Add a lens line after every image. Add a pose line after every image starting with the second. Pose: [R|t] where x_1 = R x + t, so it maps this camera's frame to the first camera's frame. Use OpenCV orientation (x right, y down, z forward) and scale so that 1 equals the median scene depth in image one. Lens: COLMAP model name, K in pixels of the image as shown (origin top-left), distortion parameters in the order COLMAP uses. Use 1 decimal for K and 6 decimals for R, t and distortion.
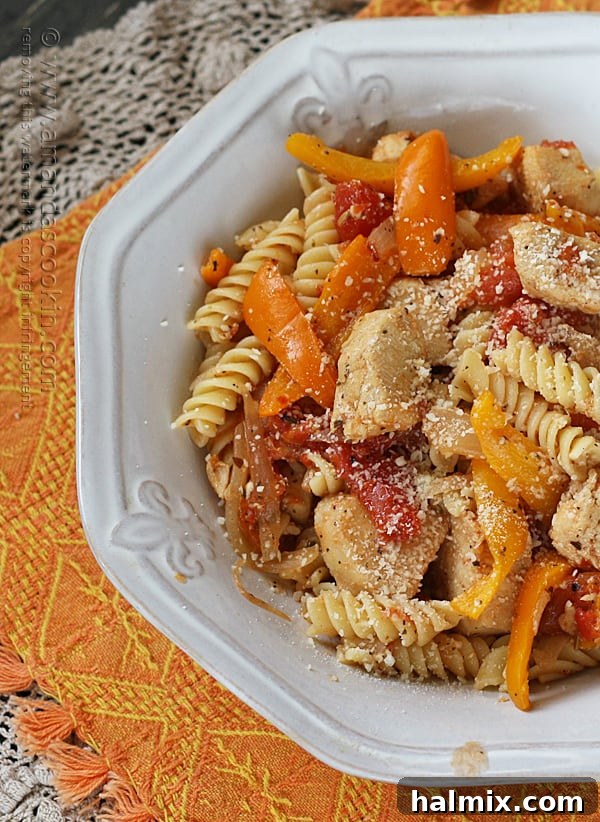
lens RADIAL K [[3461.1, 0, 304.3], [0, 3461.1, 411.4], [0, 0, 1]] dist [-0.119784, 0.000000]
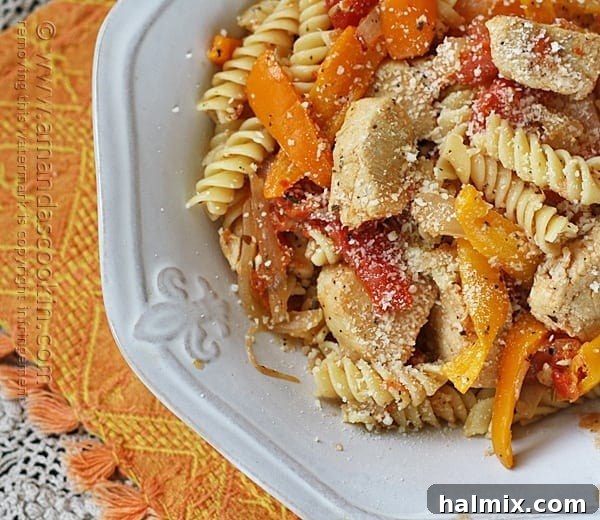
lens RADIAL K [[2055.5, 0, 297.8], [0, 2055.5, 260.8], [0, 0, 1]] dist [-0.135946, 0.000000]
pose [[0.998967, -0.035639, -0.028201, 0.015687], [0.041766, 0.964572, 0.260492, -0.150690], [0.017918, -0.261401, 0.965064, 0.358055]]
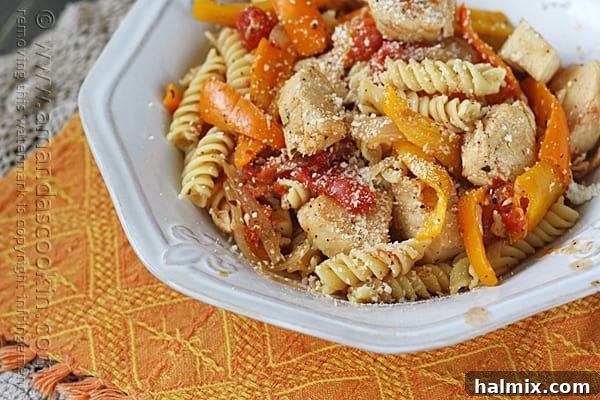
lens RADIAL K [[1555.3, 0, 295.0], [0, 1555.3, 200.3], [0, 0, 1]] dist [-0.114881, 0.000000]
pose [[0.944021, -0.299462, 0.138375, -0.081518], [0.323671, 0.921853, -0.213129, 0.154207], [-0.063737, 0.245986, 0.967175, 0.396528]]
